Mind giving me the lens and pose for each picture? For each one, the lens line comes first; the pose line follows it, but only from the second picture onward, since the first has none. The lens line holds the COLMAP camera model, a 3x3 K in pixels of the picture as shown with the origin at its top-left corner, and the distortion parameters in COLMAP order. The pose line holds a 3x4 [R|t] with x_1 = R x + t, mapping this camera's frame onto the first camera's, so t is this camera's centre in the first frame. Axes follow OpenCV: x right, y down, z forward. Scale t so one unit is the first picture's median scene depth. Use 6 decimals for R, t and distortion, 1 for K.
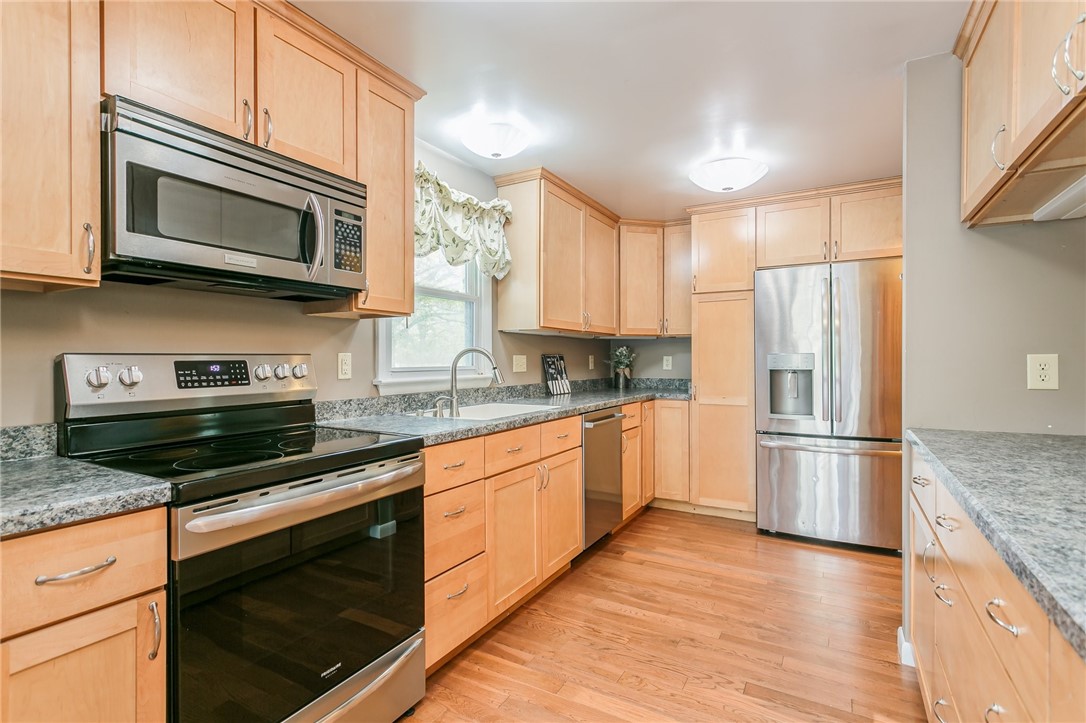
lens RADIAL K [[519.0, 0, 536.7], [0, 519.0, 356.0], [0, 0, 1]] dist [-0.000263, 0.000559]
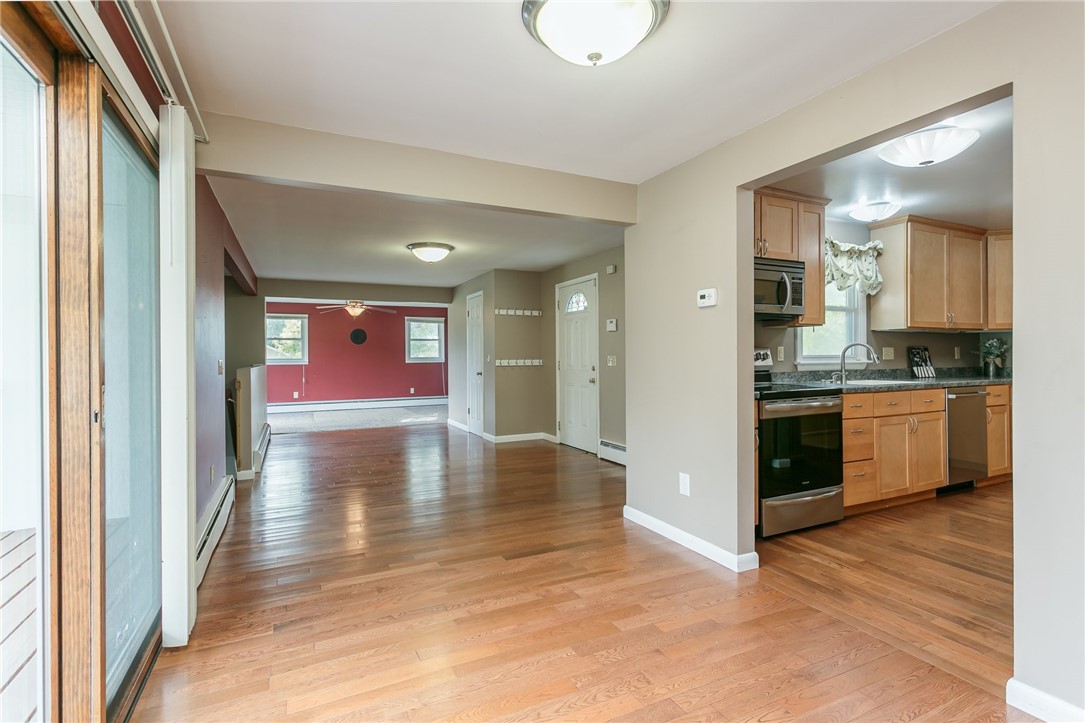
lens RADIAL K [[518.5, 0, 536.2], [0, 518.5, 356.0], [0, 0, 1]] dist [-0.000263, 0.000559]
pose [[0.830912, -0.005320, -0.556379, -0.052735], [0.009116, 0.999950, 0.004054, 0.008675], [0.556329, -0.008440, 0.830919, -0.796324]]
